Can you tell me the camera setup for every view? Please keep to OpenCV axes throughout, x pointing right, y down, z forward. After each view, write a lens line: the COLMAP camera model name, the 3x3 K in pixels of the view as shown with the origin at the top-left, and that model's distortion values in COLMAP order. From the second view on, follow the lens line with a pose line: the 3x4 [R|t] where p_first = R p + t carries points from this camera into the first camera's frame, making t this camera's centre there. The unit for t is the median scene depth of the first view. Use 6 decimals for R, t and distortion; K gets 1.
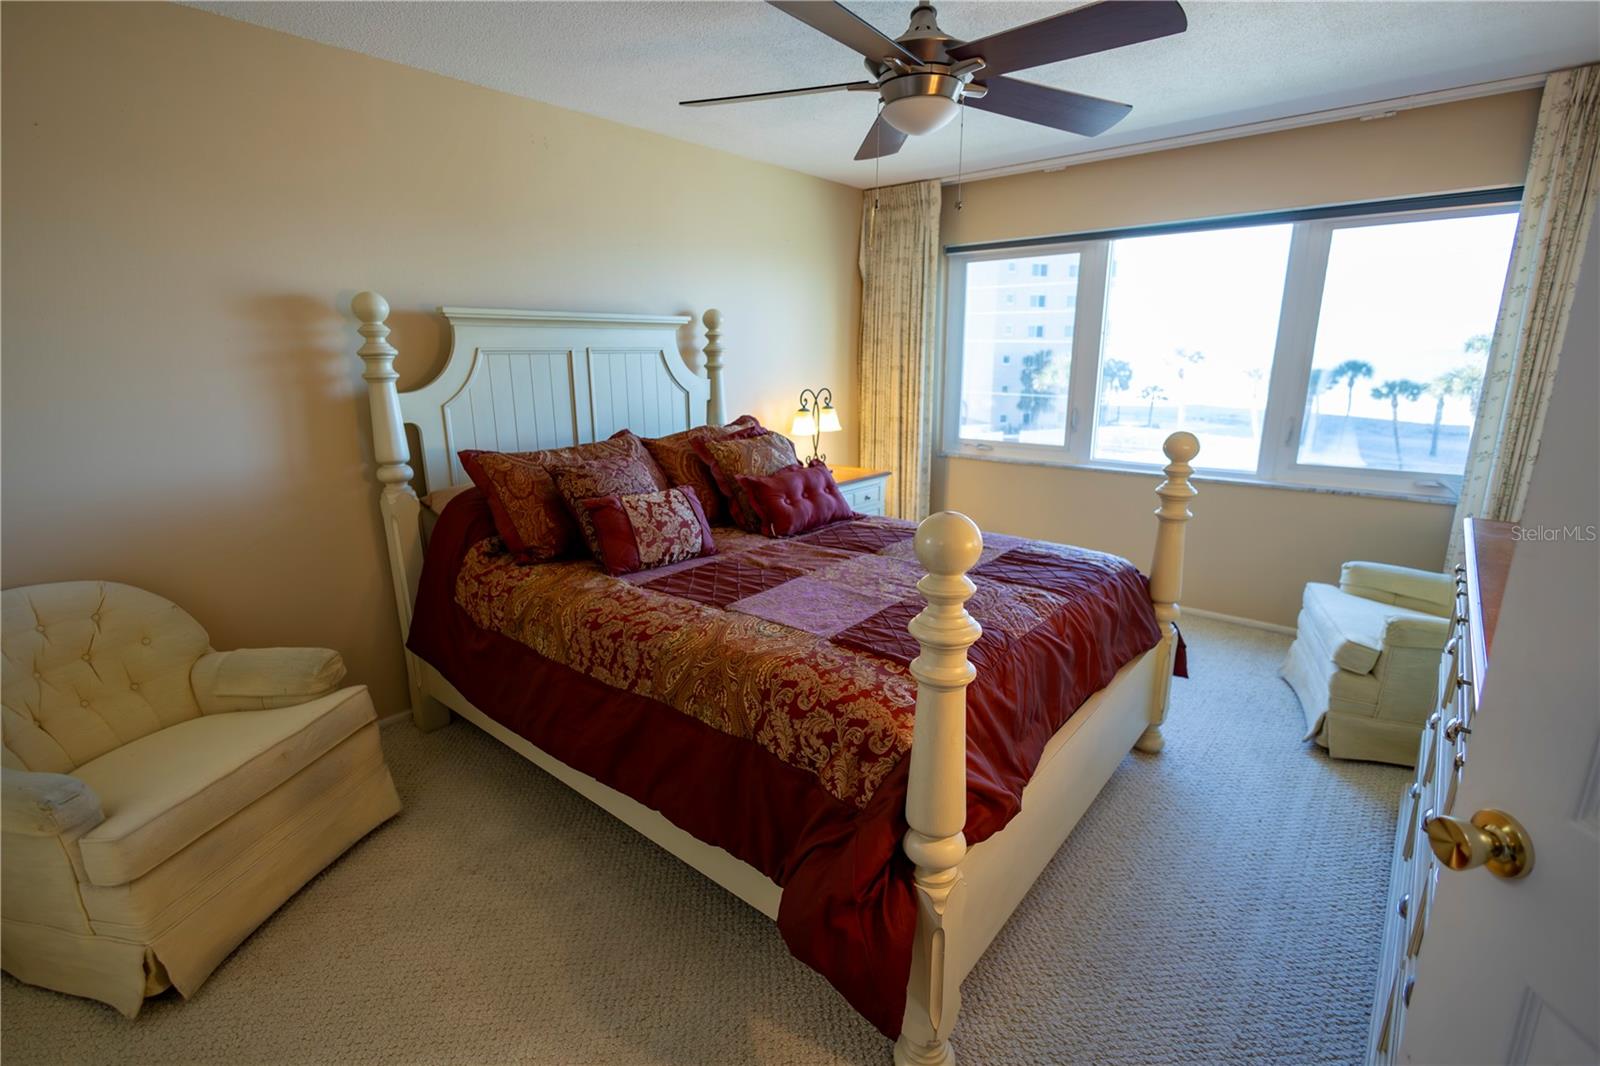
lens RADIAL K [[739.2, 0, 789.3], [0, 739.2, 536.7], [0, 0, 1]] dist [0.013464, -0.005140]
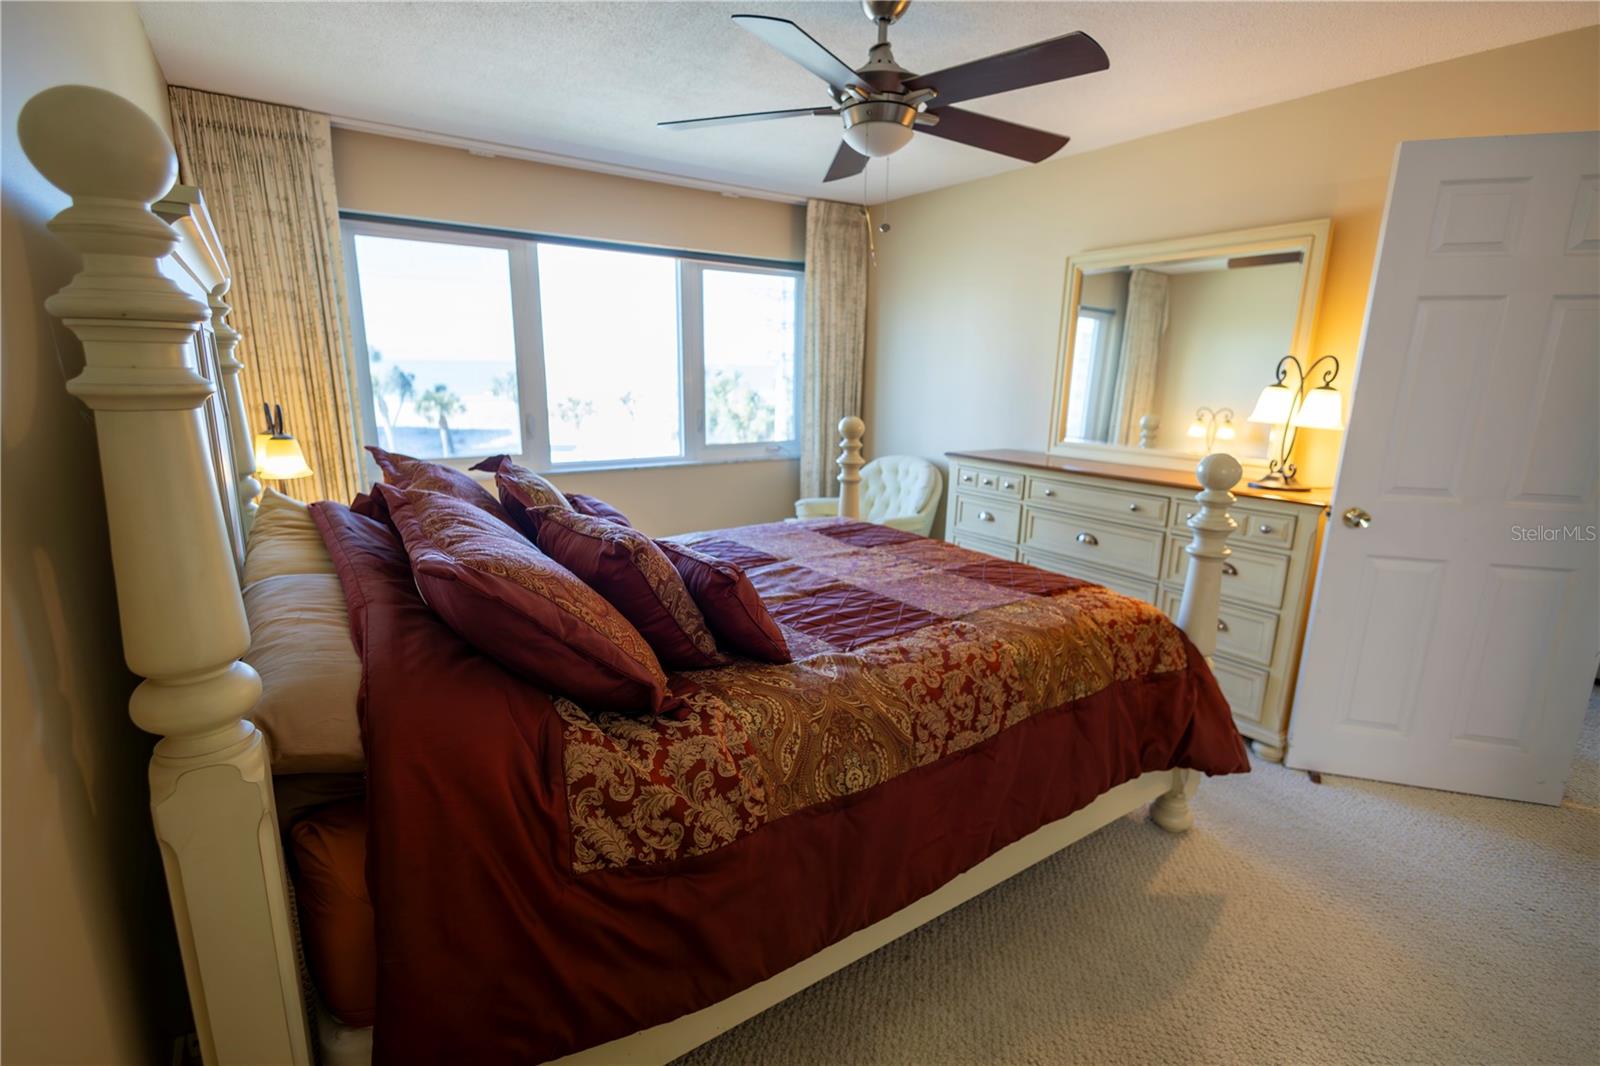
lens RADIAL K [[739.2, 0, 804.4], [0, 739.2, 542.2], [0, 0, 1]] dist [0.013464, -0.005140]
pose [[0.255838, -0.214960, 0.942517, -0.797384], [0.217765, 0.962721, 0.160458, -0.151545], [-0.941873, 0.164196, 0.293111, 0.694262]]
